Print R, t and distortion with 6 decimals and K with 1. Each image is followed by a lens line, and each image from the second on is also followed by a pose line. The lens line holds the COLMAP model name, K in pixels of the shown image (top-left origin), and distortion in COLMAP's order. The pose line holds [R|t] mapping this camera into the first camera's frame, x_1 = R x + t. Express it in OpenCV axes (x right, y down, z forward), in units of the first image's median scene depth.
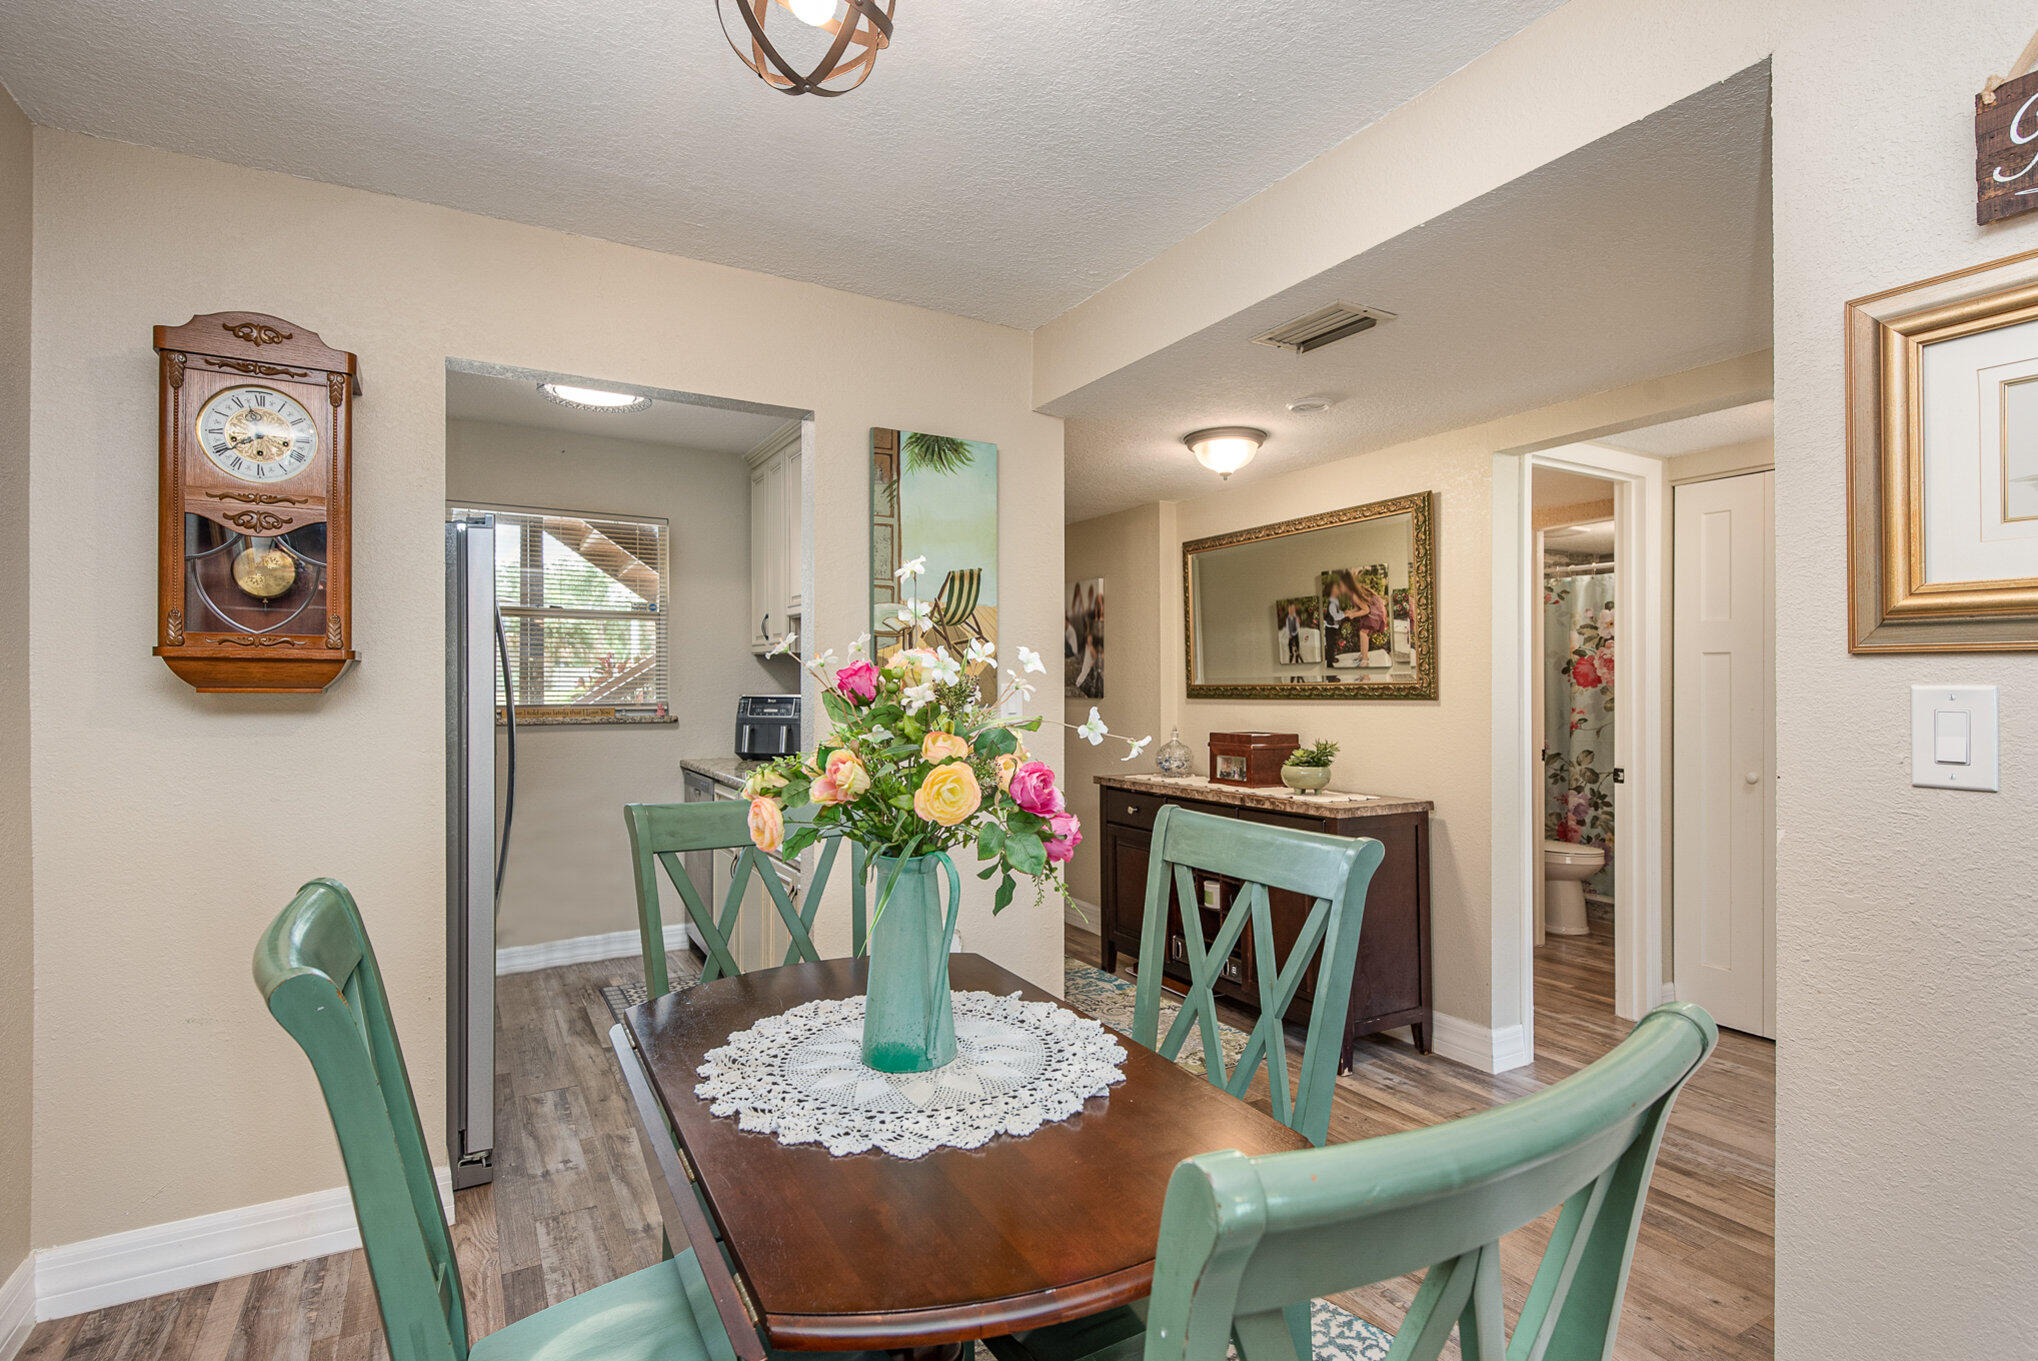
lens RADIAL K [[974.8, 0, 1037.6], [0, 974.8, 690.0], [0, 0, 1]] dist [-0.020015, -0.007085]
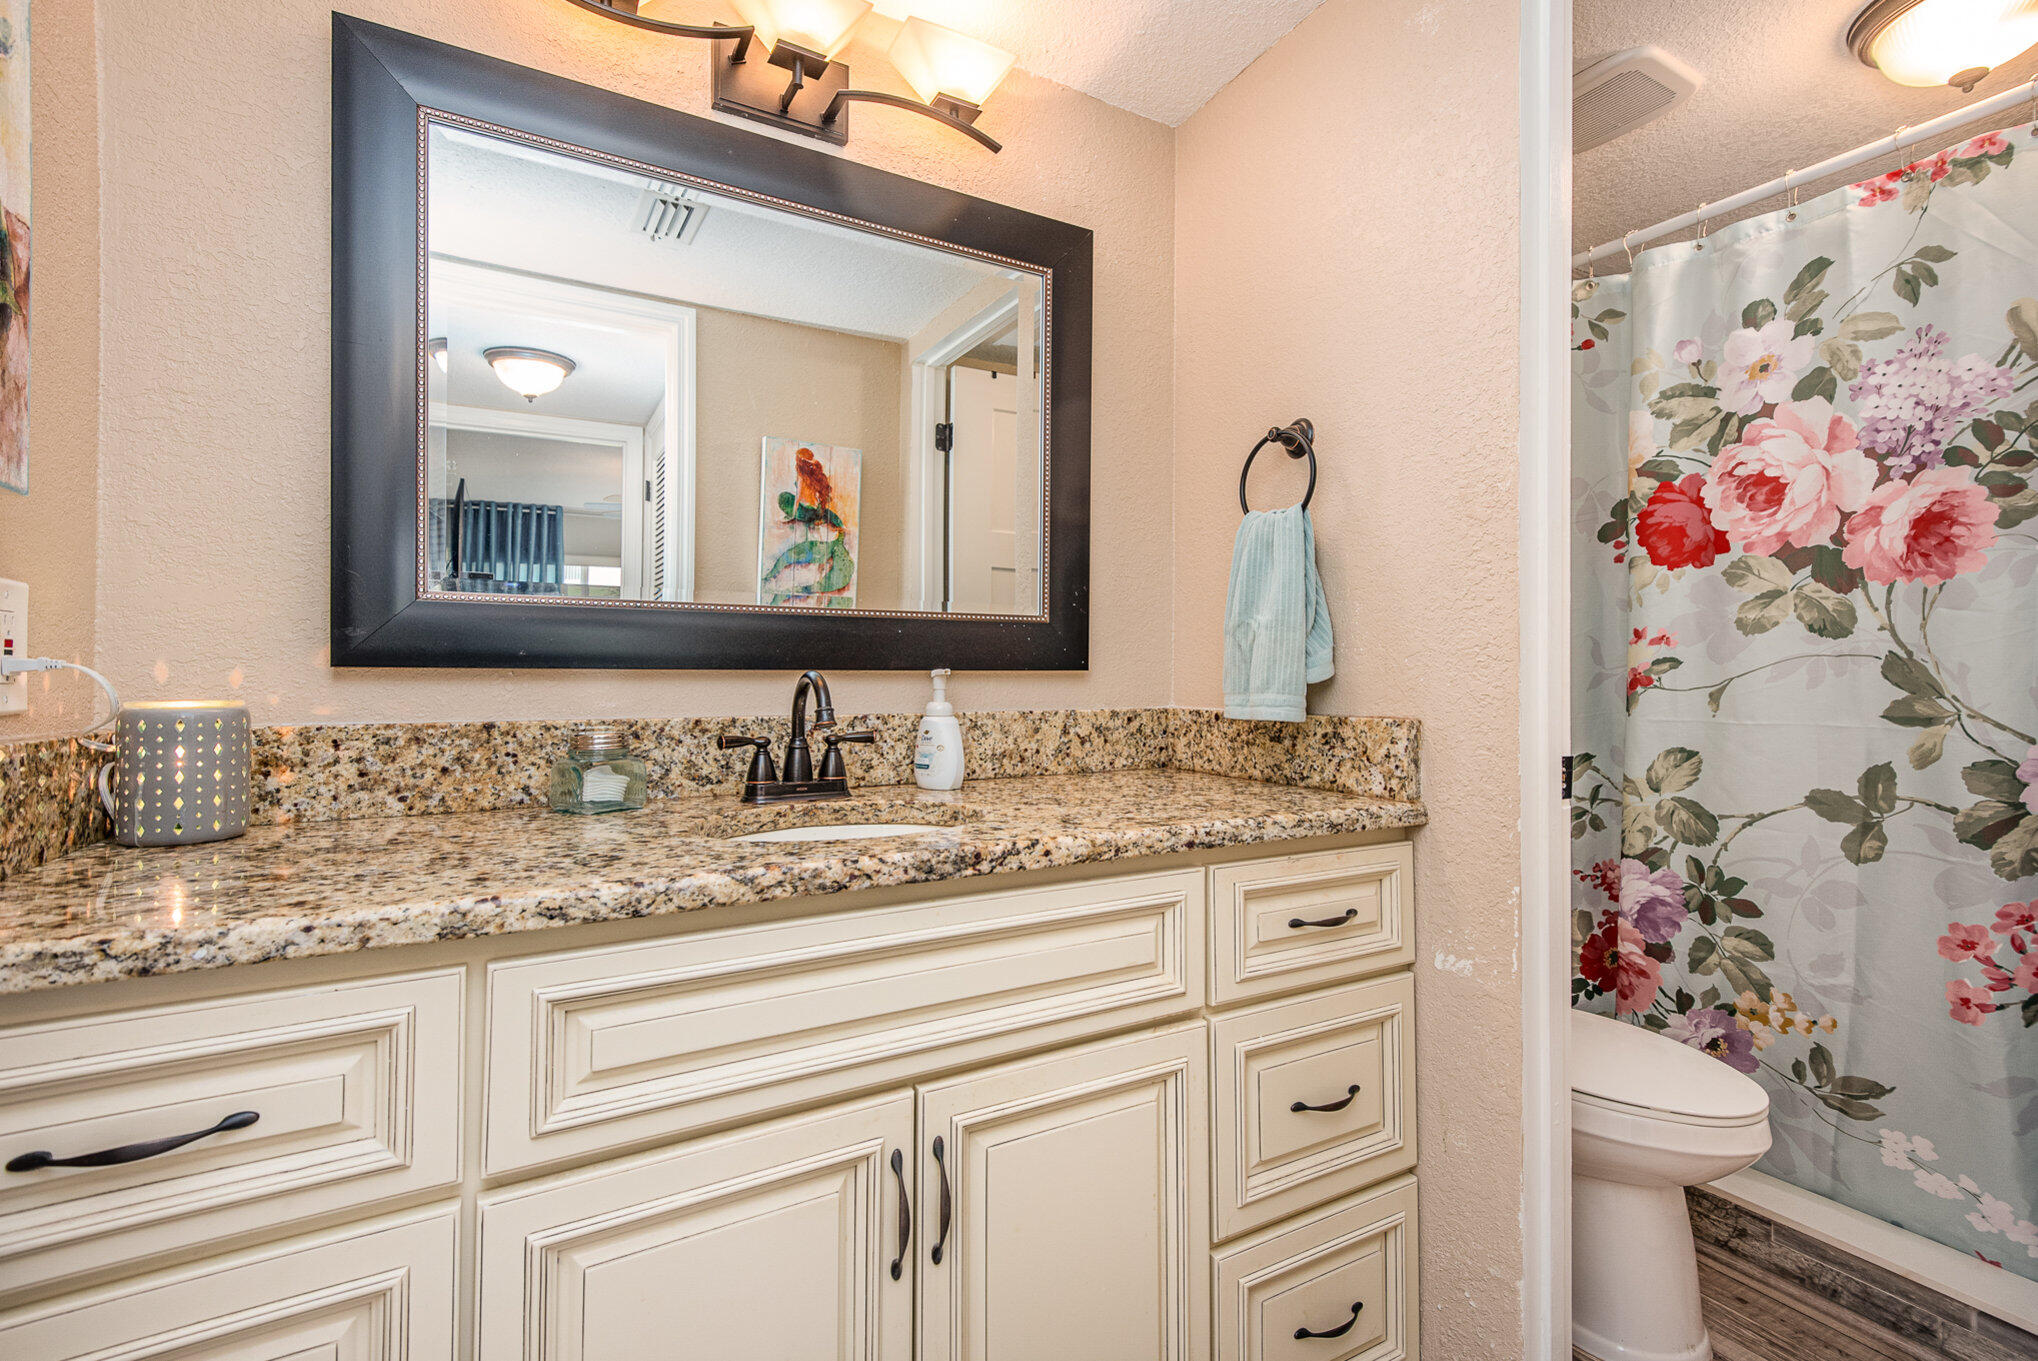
lens RADIAL K [[946.7, 0, 1015.6], [0, 946.7, 679.9], [0, 0, 1]] dist [0.003594, -0.007409]
pose [[0.999894, -0.003308, -0.014197, 0.334150], [0.003489, 0.999912, 0.012780, 0.032508], [0.014153, -0.012829, 0.999818, 0.657325]]
